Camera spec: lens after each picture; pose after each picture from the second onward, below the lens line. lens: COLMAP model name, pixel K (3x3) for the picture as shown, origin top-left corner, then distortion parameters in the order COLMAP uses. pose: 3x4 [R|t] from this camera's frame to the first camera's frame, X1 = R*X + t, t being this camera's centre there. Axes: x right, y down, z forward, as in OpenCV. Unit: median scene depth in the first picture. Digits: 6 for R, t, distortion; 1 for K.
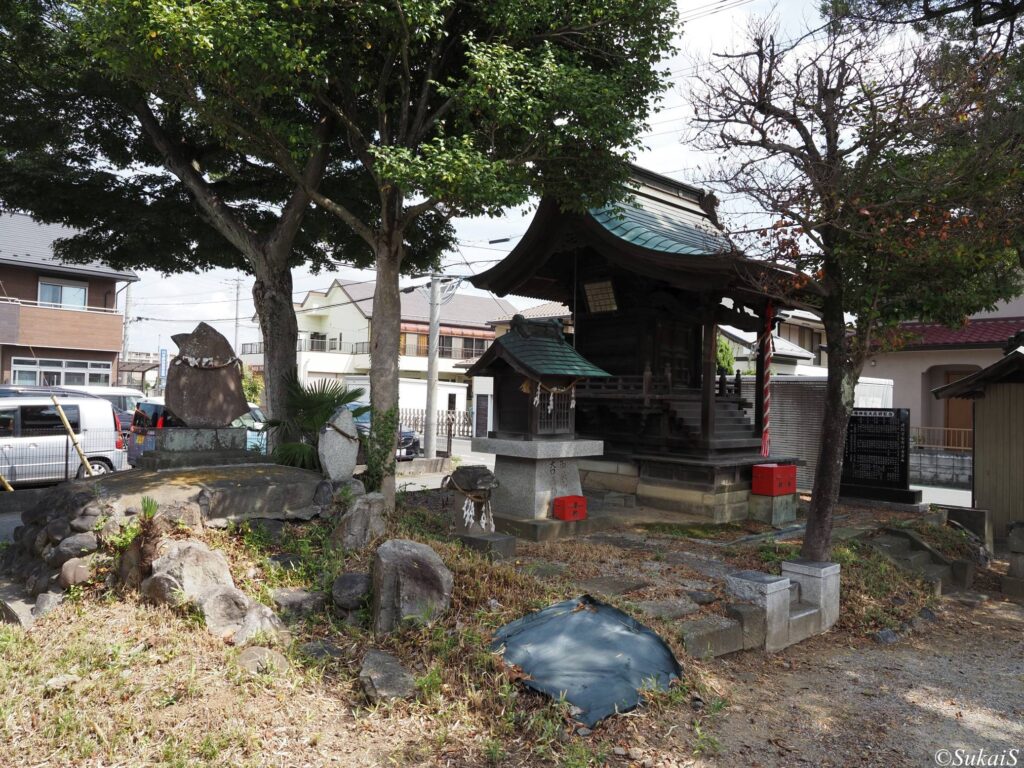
lens RADIAL K [[743.2, 0, 509.2], [0, 743.2, 380.7], [0, 0, 1]] dist [-0.023529, 0.002747]
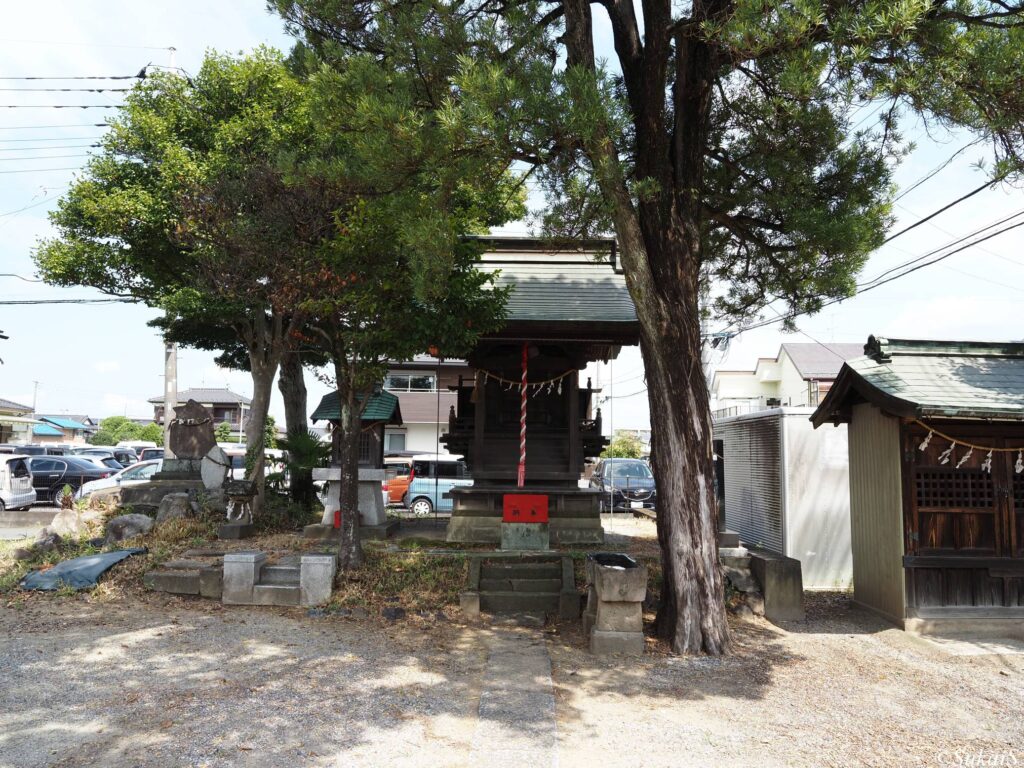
lens RADIAL K [[743.2, 0, 509.2], [0, 743.2, 380.7], [0, 0, 1]] dist [-0.023529, 0.002747]
pose [[0.729228, -0.086346, -0.678801, 1.243458], [0.019784, 0.994252, -0.105219, 0.072467], [0.683985, 0.063299, 0.726745, 0.219659]]
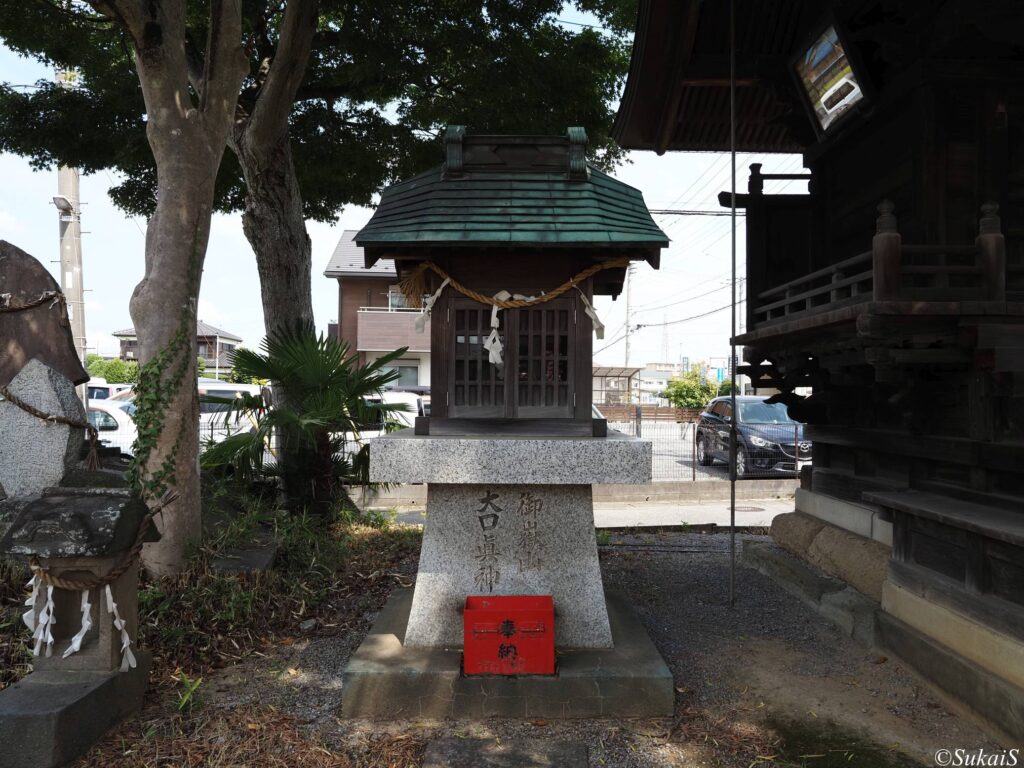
lens RADIAL K [[743.2, 0, 509.2], [0, 743.2, 380.7], [0, 0, 1]] dist [-0.023529, 0.002747]
pose [[0.744308, -0.031712, -0.667083, 0.320134], [0.022858, 0.999496, -0.022010, 0.063859], [0.667445, 0.001133, 0.744658, 0.759653]]
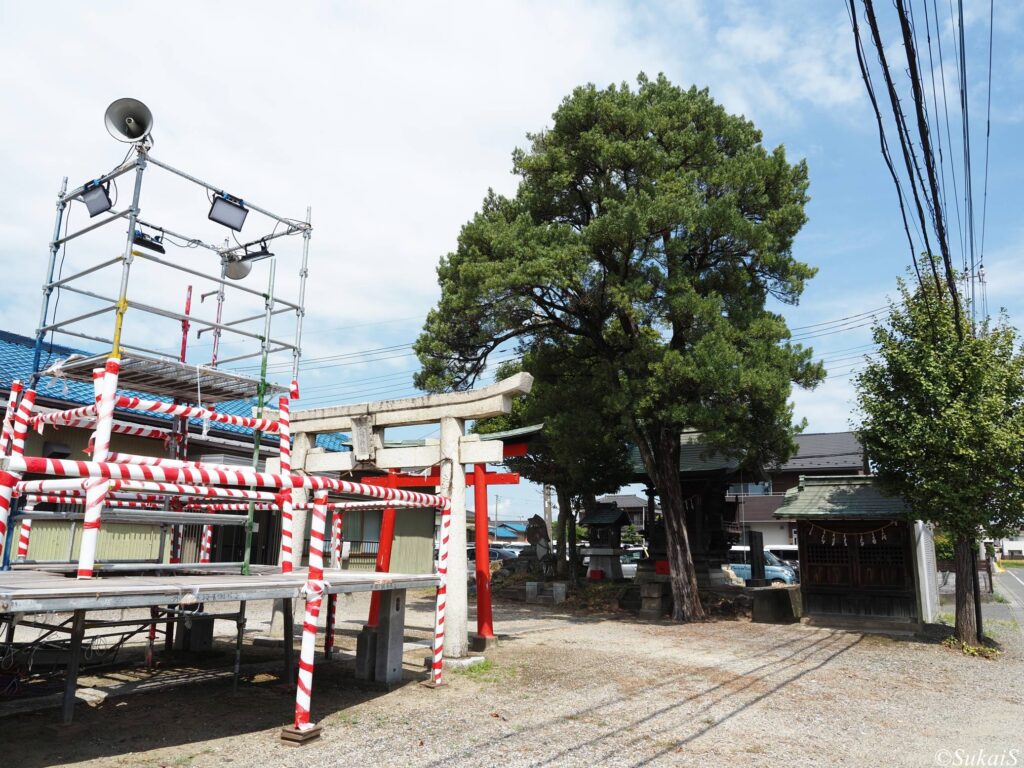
lens RADIAL K [[744.2, 0, 512.6], [0, 744.2, 386.0], [0, 0, 1]] dist [-0.029626, 0.000985]
pose [[0.255518, -0.230014, -0.939044, 2.686803], [0.007421, 0.971725, -0.236000, 0.144990], [0.966776, 0.053334, 0.250000, 0.016902]]
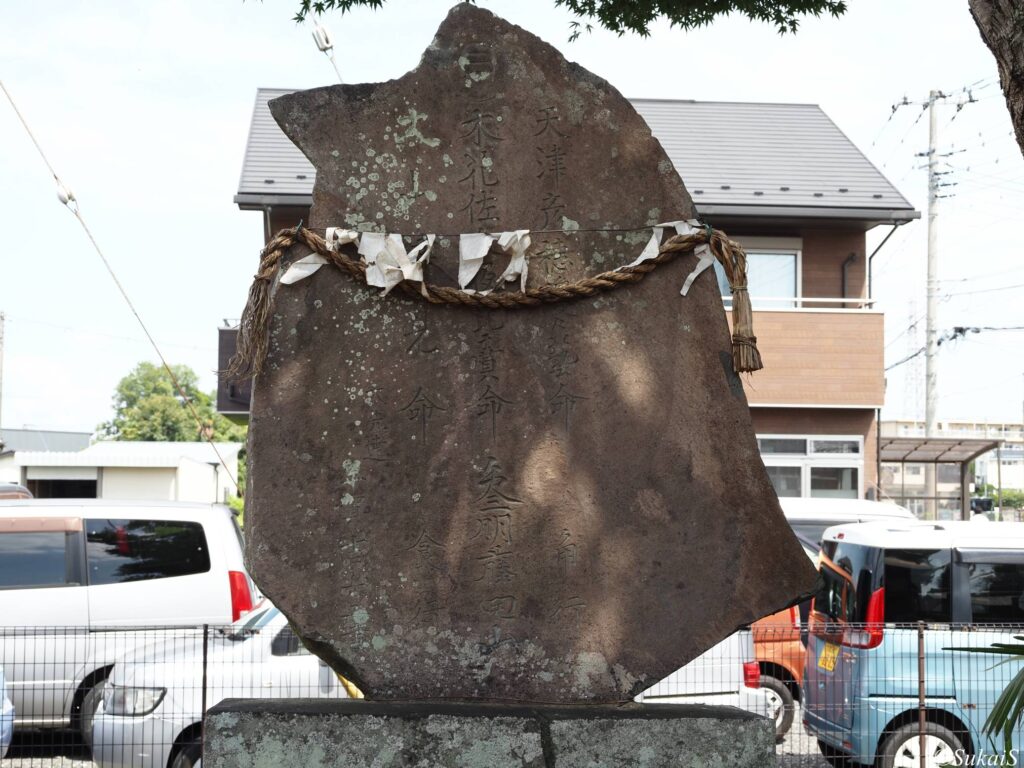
lens RADIAL K [[1817.3, 0, 512.0], [0, 1817.3, 384.0], [0, 0, 1]] dist [0.030329, 0.124525]
pose [[0.742402, -0.064266, -0.666865, -0.151171], [0.027028, 0.997451, -0.066036, 0.022225], [0.669410, 0.031002, 0.742246, 0.679651]]
